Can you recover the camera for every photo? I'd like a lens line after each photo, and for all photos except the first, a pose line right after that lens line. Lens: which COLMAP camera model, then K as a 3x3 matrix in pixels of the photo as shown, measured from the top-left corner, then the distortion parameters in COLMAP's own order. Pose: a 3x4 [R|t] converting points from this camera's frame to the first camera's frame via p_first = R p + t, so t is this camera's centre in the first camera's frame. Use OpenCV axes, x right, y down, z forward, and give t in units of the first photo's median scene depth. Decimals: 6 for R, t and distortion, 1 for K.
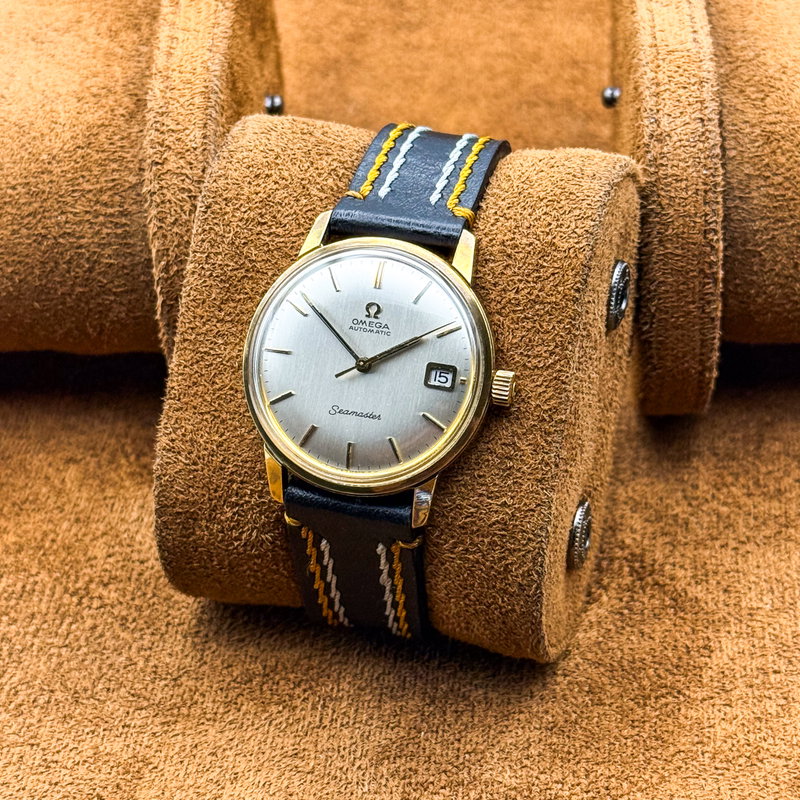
lens RADIAL K [[2259.7, 0, 366.3], [0, 2259.7, 397.1], [0, 0, 1]] dist [0.085068, 0.143473]
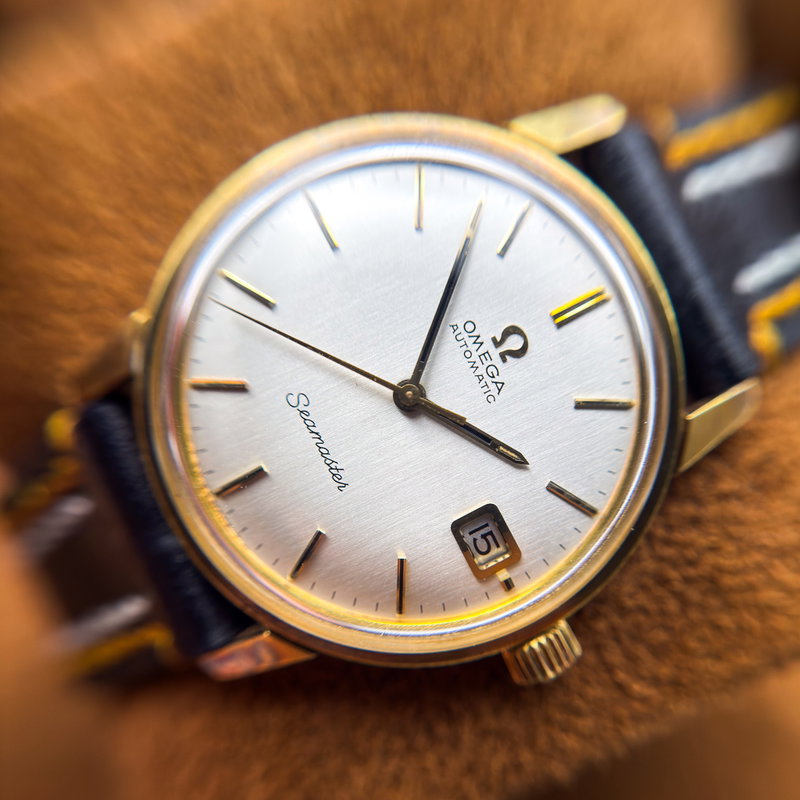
lens RADIAL K [[814.8, 0, 400.0], [0, 814.8, 400.0], [0, 0, 1]] dist [0.630006, -0.000224]
pose [[0.587651, 0.770978, 0.245479, -0.044573], [-0.805372, 0.586508, 0.085927, -0.026997], [-0.077727, -0.248197, 0.965586, 0.821062]]
